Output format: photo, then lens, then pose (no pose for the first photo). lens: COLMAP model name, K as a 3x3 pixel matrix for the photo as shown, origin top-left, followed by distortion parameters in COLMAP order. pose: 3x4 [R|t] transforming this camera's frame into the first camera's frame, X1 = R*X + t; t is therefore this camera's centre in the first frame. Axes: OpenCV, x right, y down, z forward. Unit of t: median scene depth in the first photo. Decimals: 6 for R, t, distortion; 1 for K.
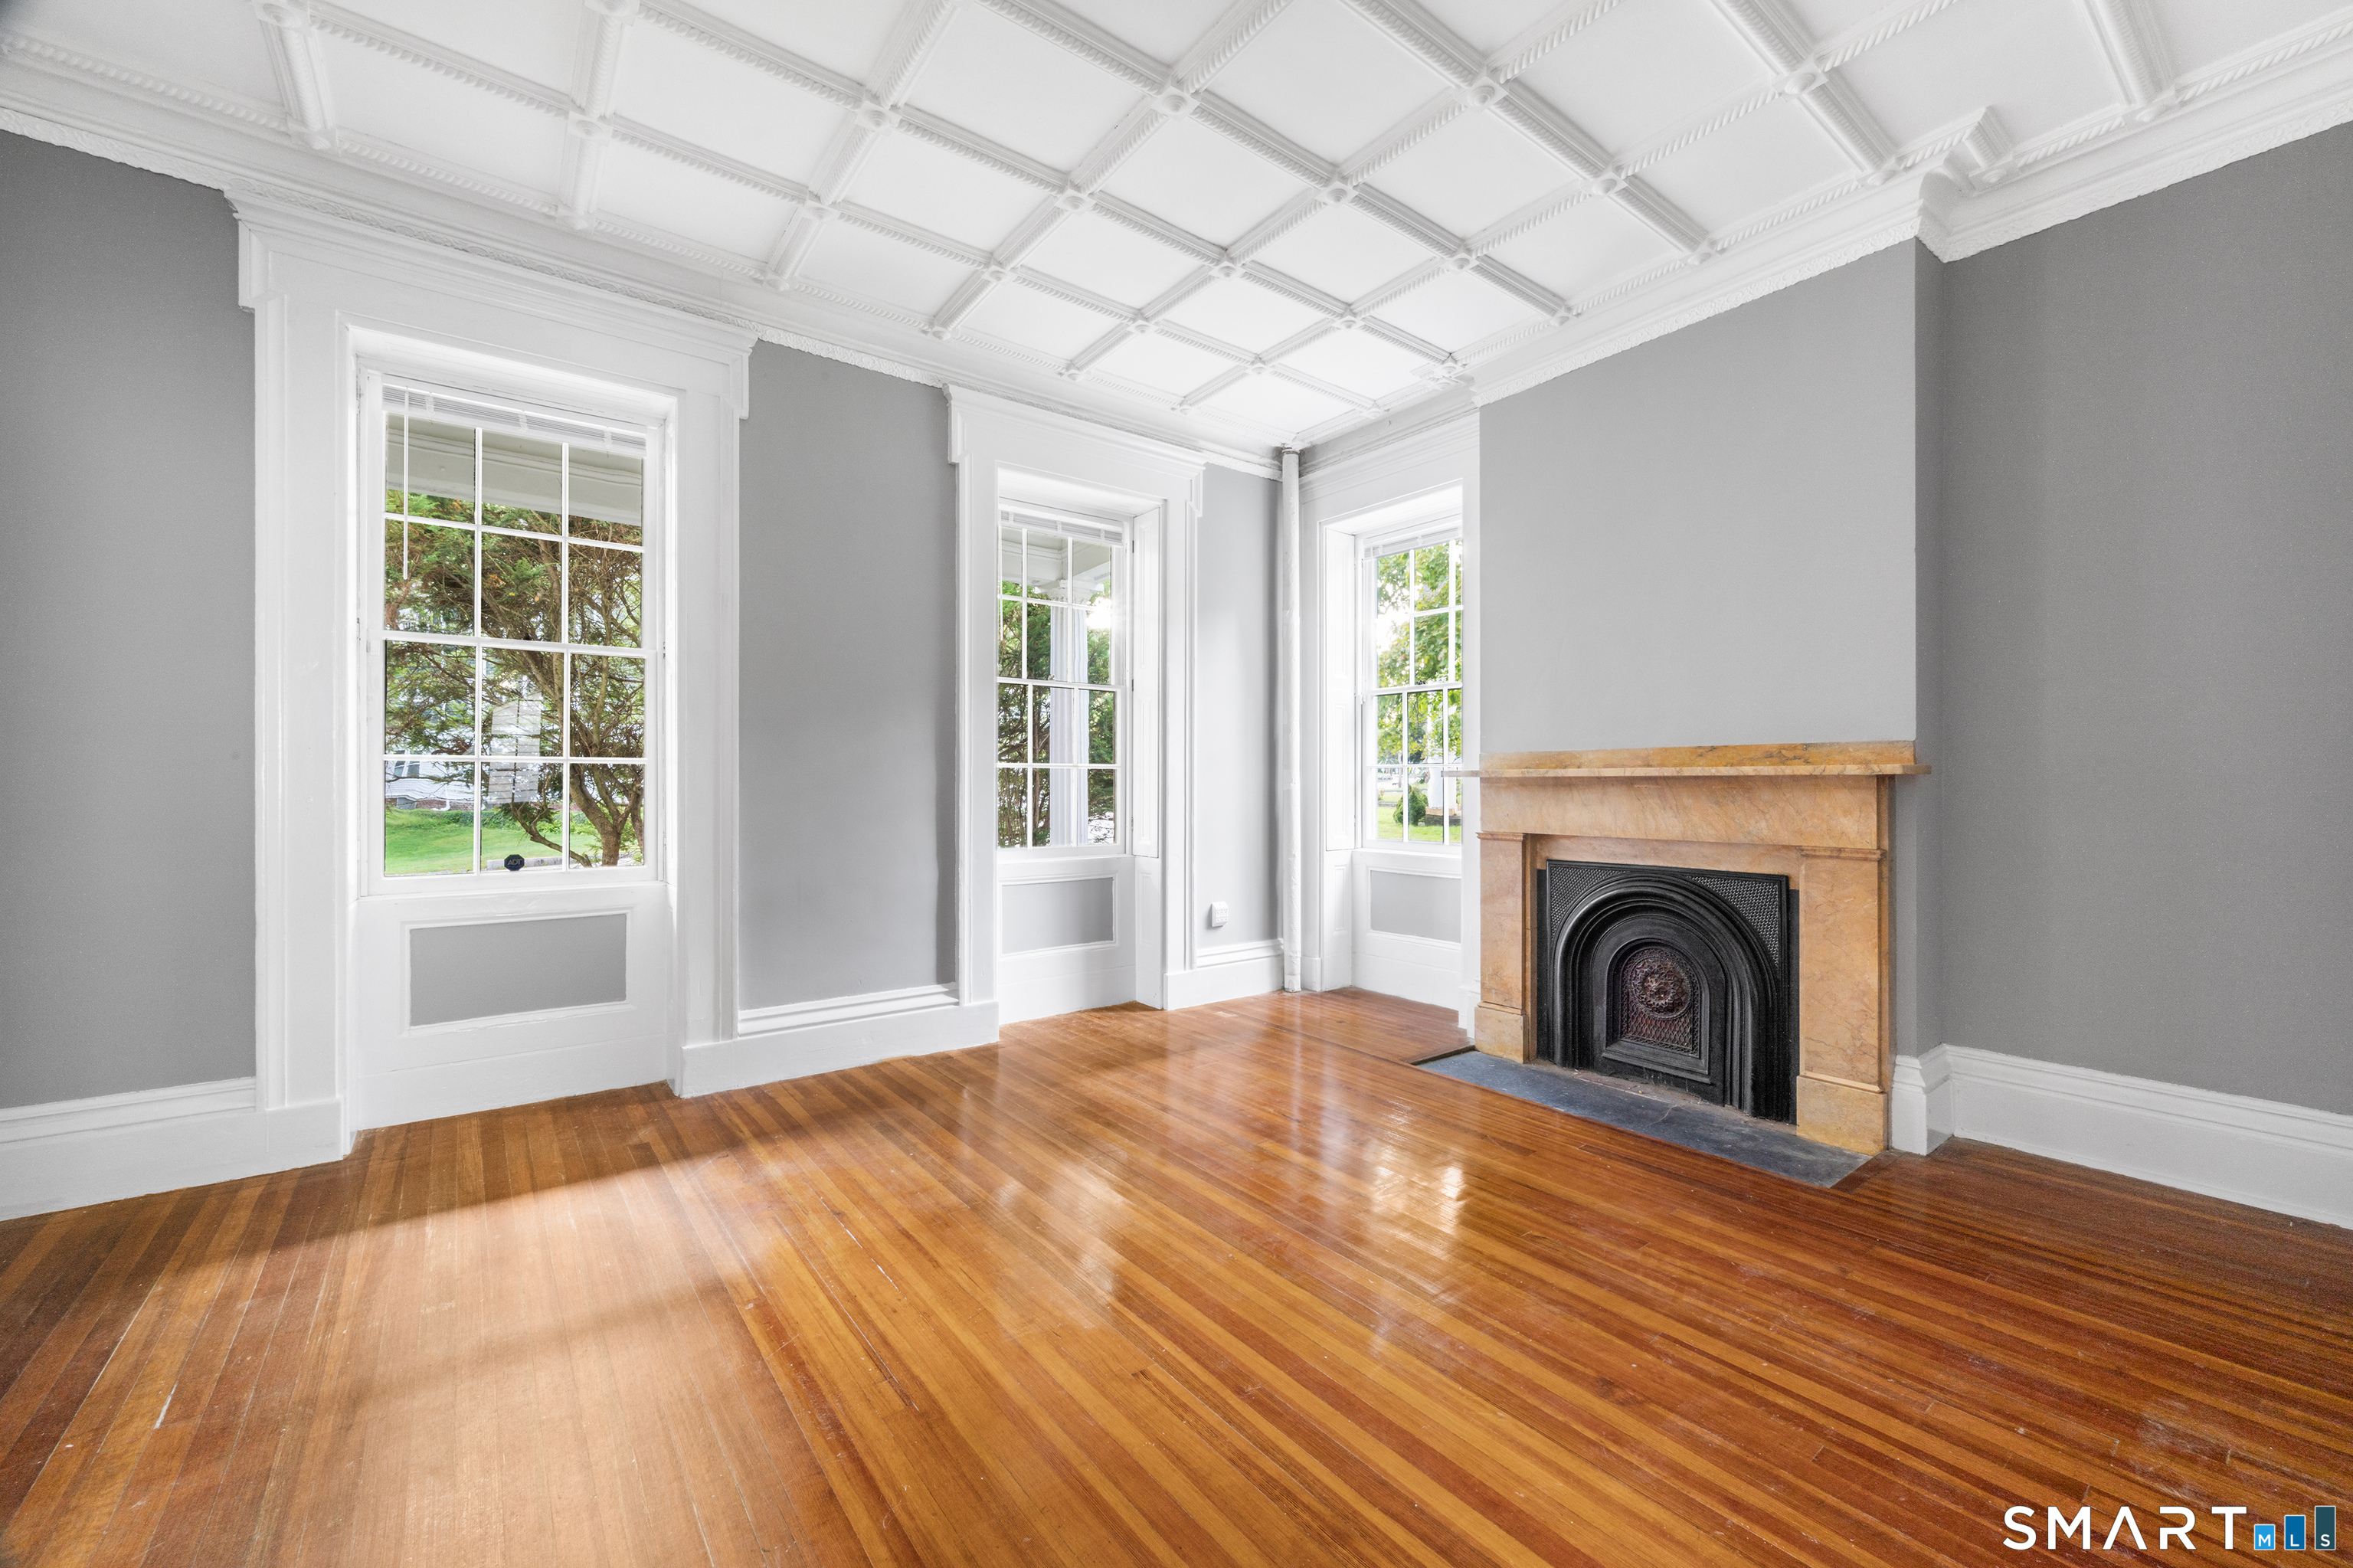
lens RADIAL K [[931.8, 0, 1185.8], [0, 931.8, 790.1], [0, 0, 1]] dist [0.000826, 0.000165]
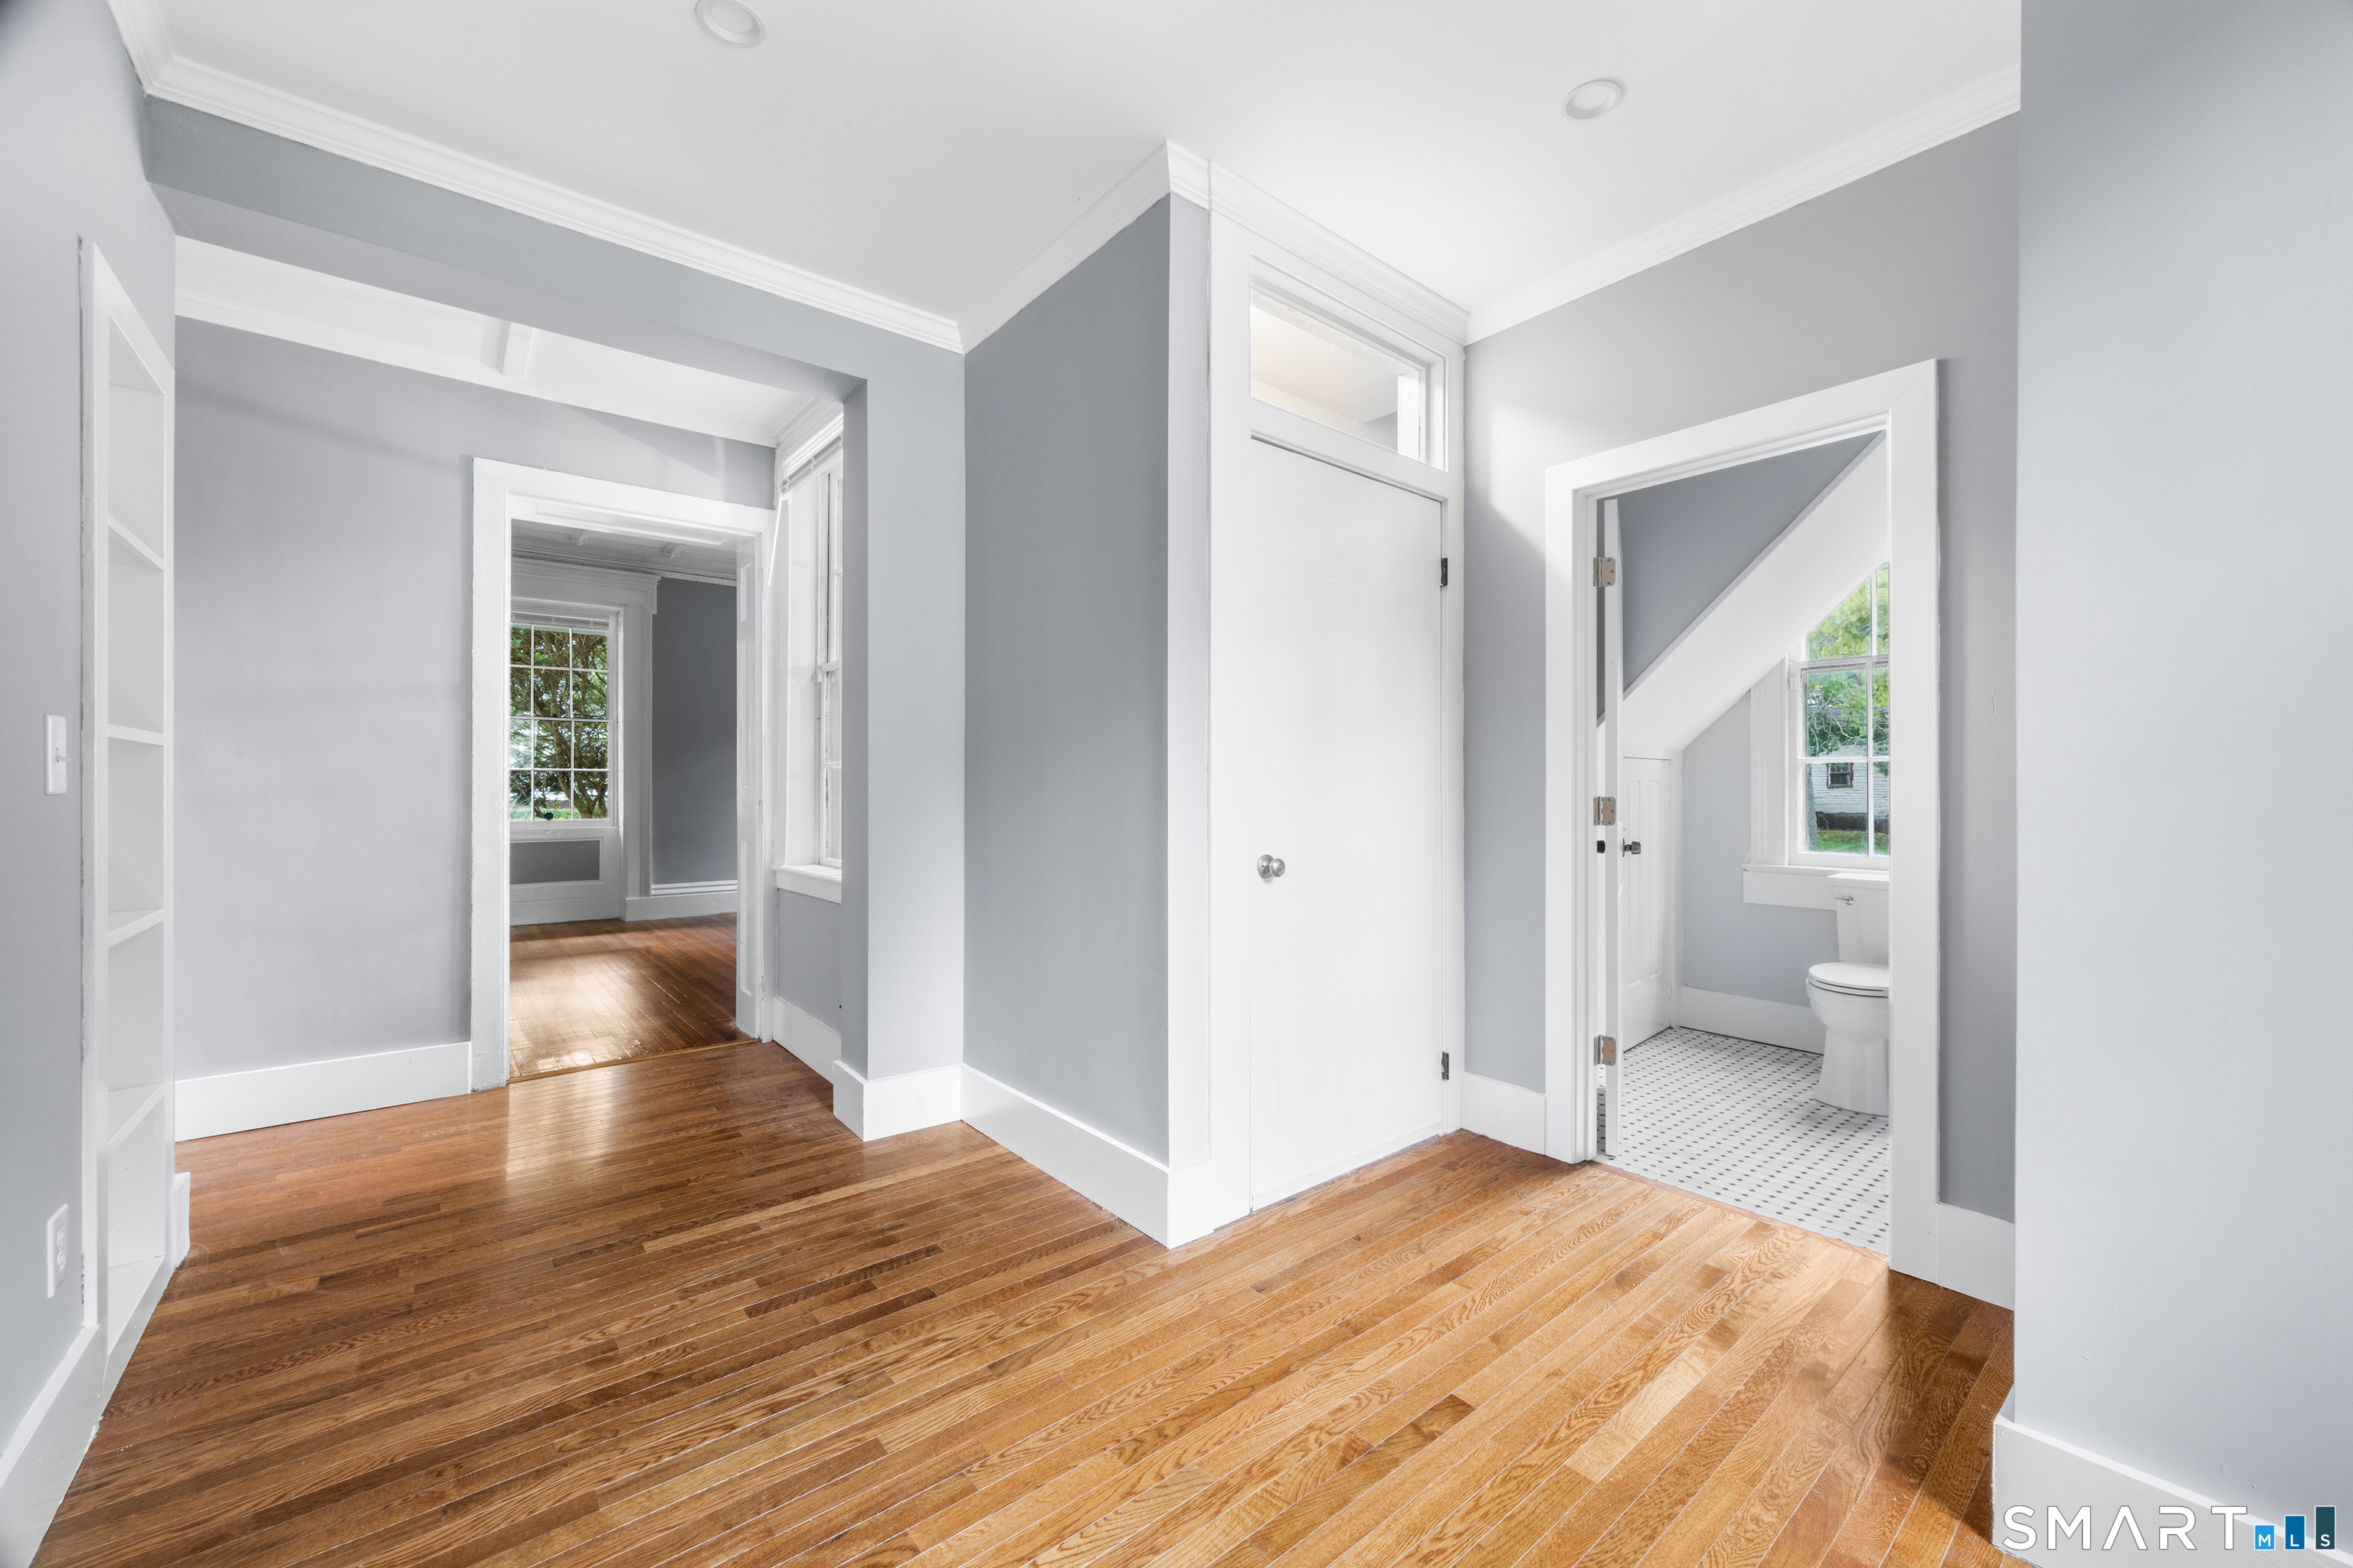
lens RADIAL K [[931.8, 0, 1185.8], [0, 931.8, 790.1], [0, 0, 1]] dist [0.000826, 0.000165]
pose [[0.999527, -0.001862, 0.030704, 0.700964], [0.001940, 0.999995, -0.002510, 0.023544], [-0.030700, 0.002569, 0.999525, -1.215364]]
